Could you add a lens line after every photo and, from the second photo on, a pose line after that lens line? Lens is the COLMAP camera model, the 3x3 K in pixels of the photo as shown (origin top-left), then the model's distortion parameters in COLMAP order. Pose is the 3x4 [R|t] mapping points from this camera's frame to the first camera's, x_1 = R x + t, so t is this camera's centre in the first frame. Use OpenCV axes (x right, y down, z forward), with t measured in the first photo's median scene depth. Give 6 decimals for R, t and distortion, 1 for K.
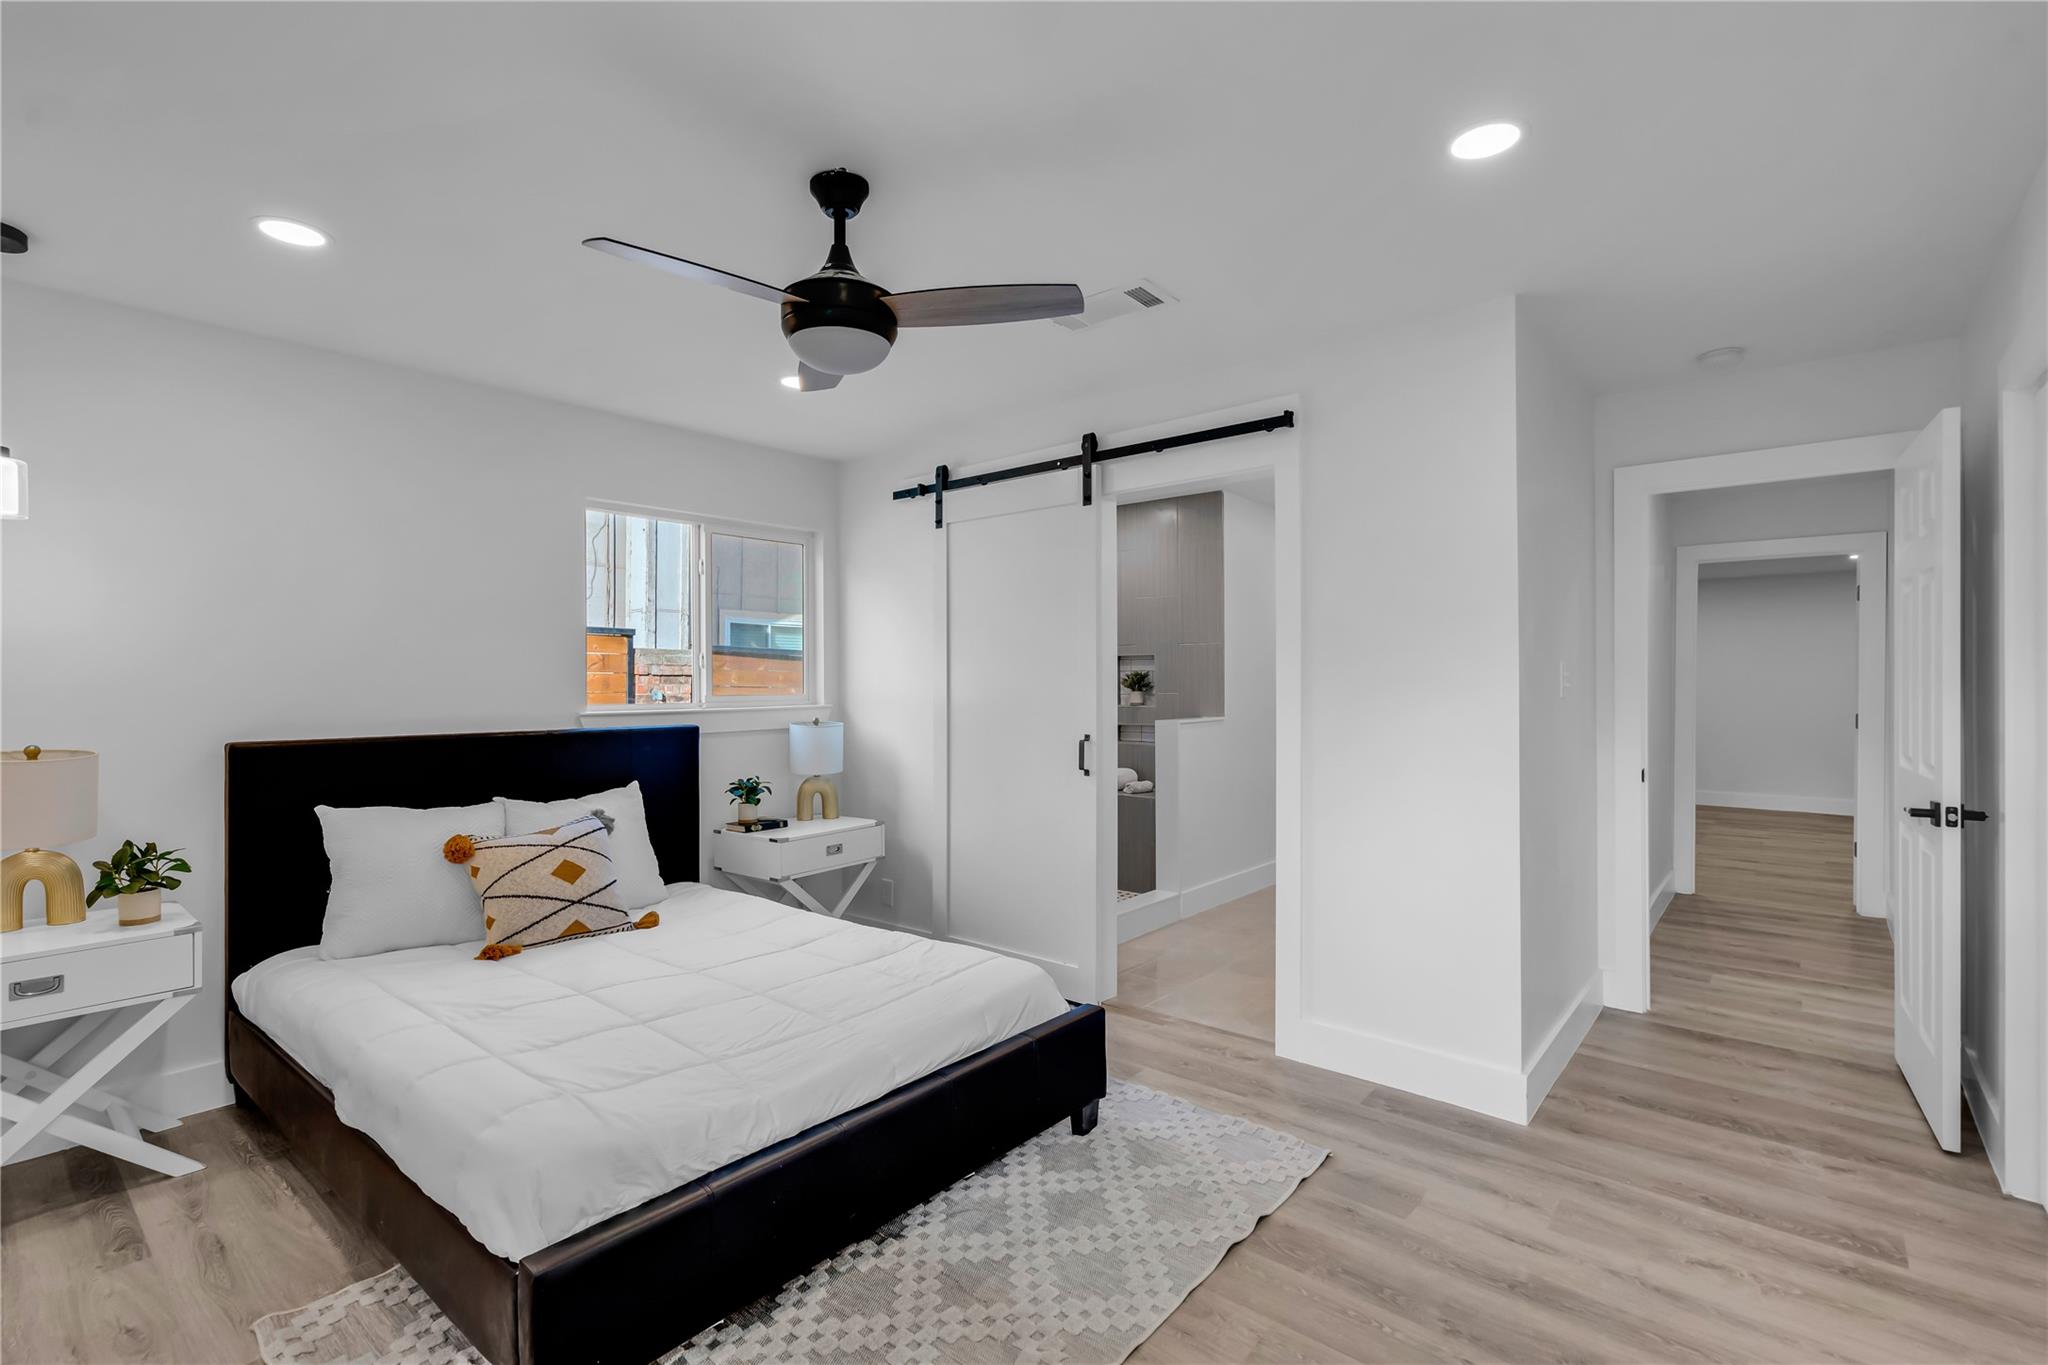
lens RADIAL K [[917.0, 0, 1032.2], [0, 917.0, 681.3], [0, 0, 1]] dist [-0.009395, -0.000811]
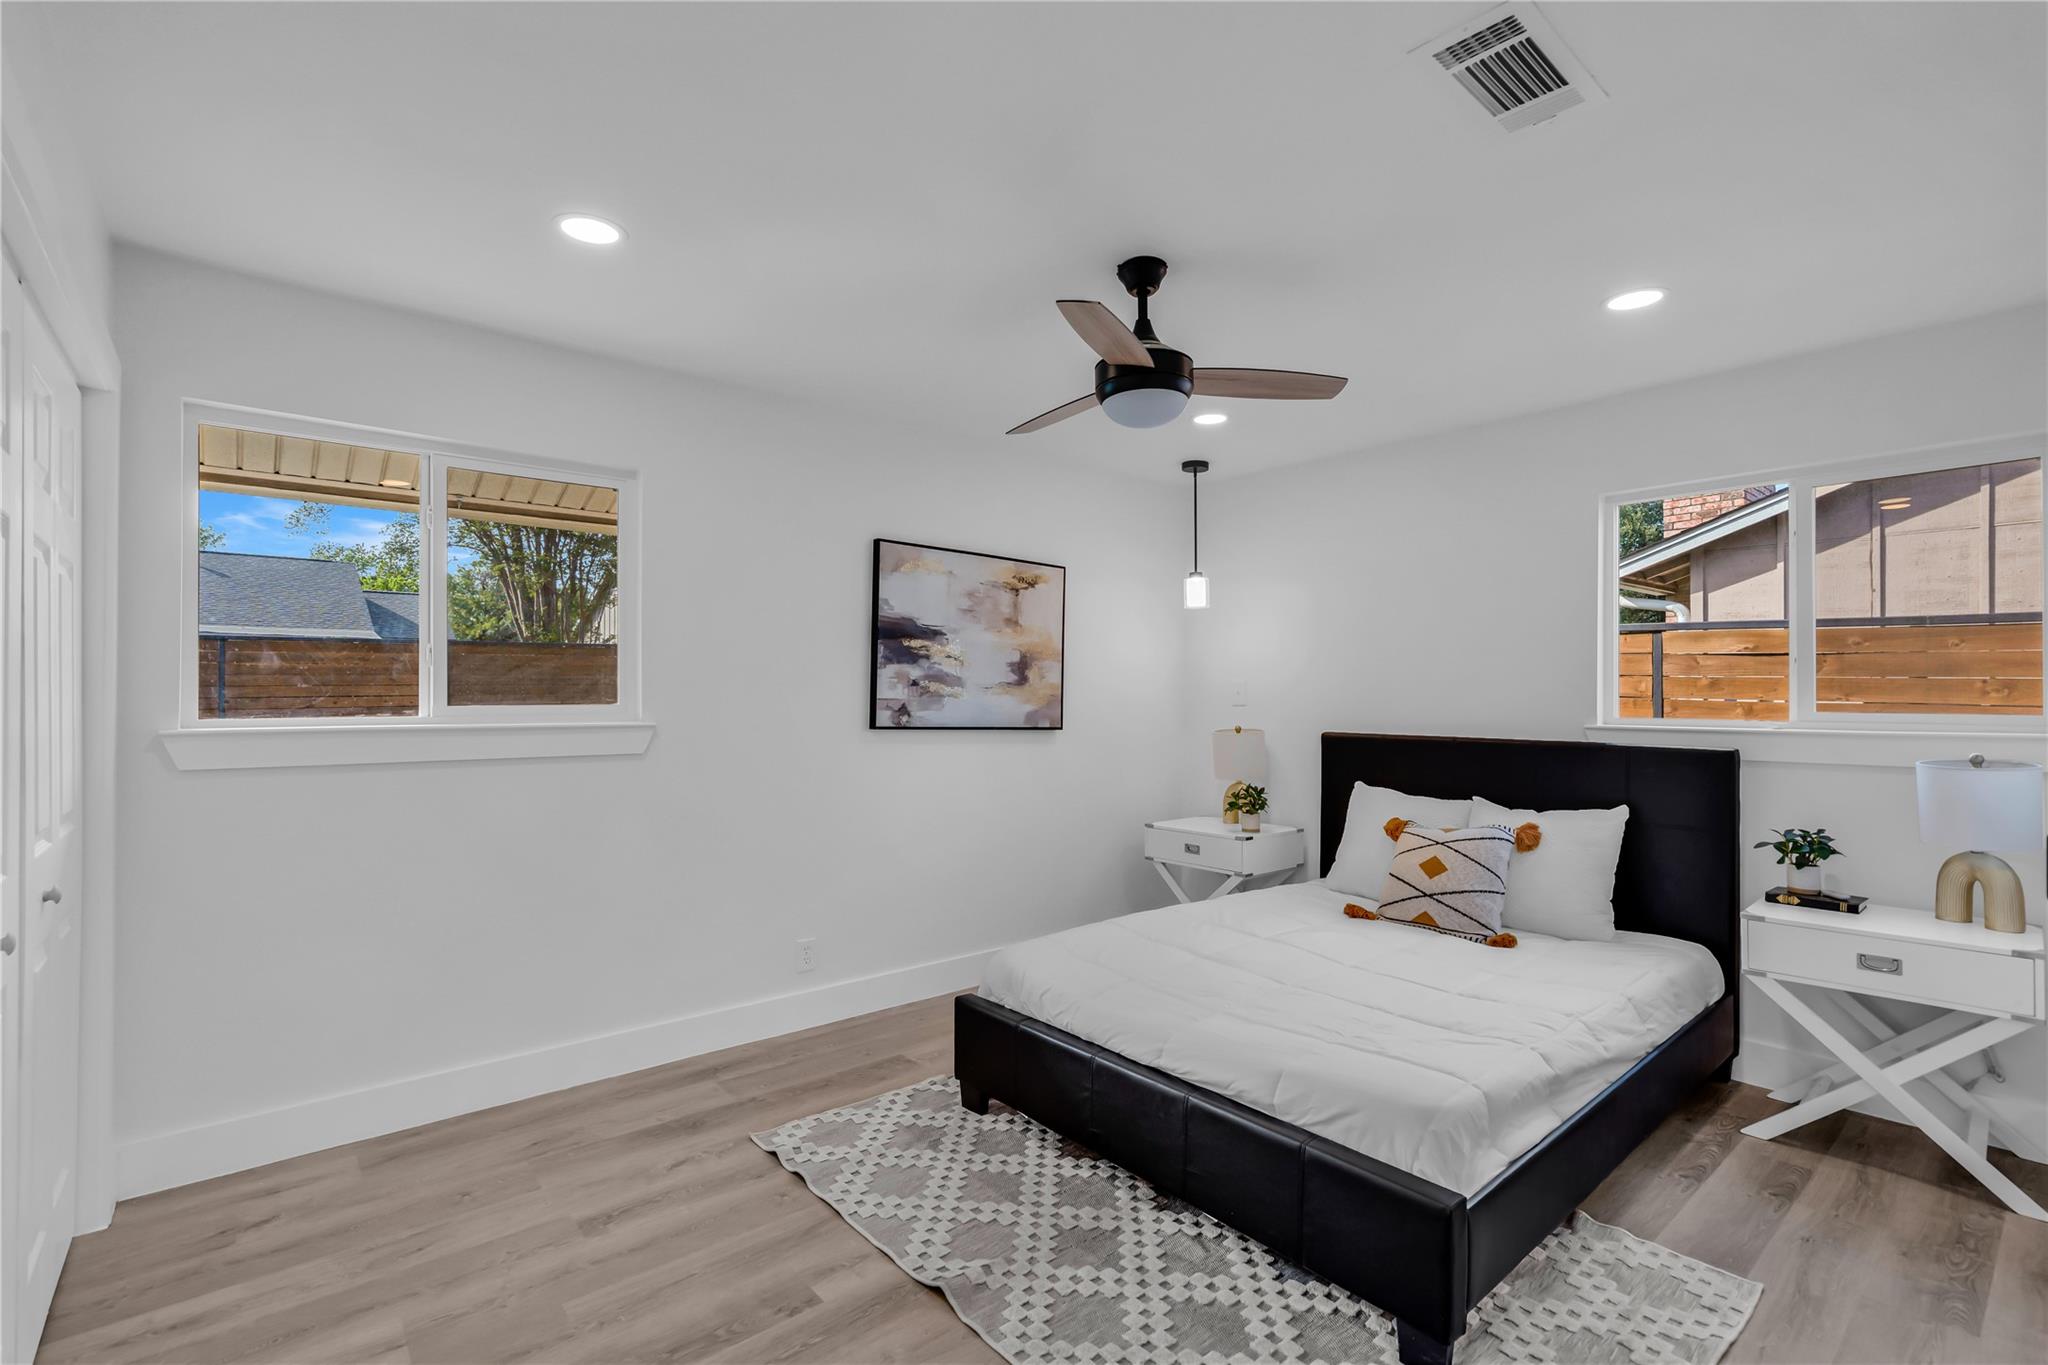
lens RADIAL K [[917.0, 0, 1032.2], [0, 917.0, 686.1], [0, 0, 1]] dist [-0.009395, -0.000811]
pose [[-0.164681, 0.001428, -0.986346, 0.829682], [0.003915, 0.999992, 0.000794, -0.014949], [0.986339, -0.003731, -0.164686, 0.897745]]
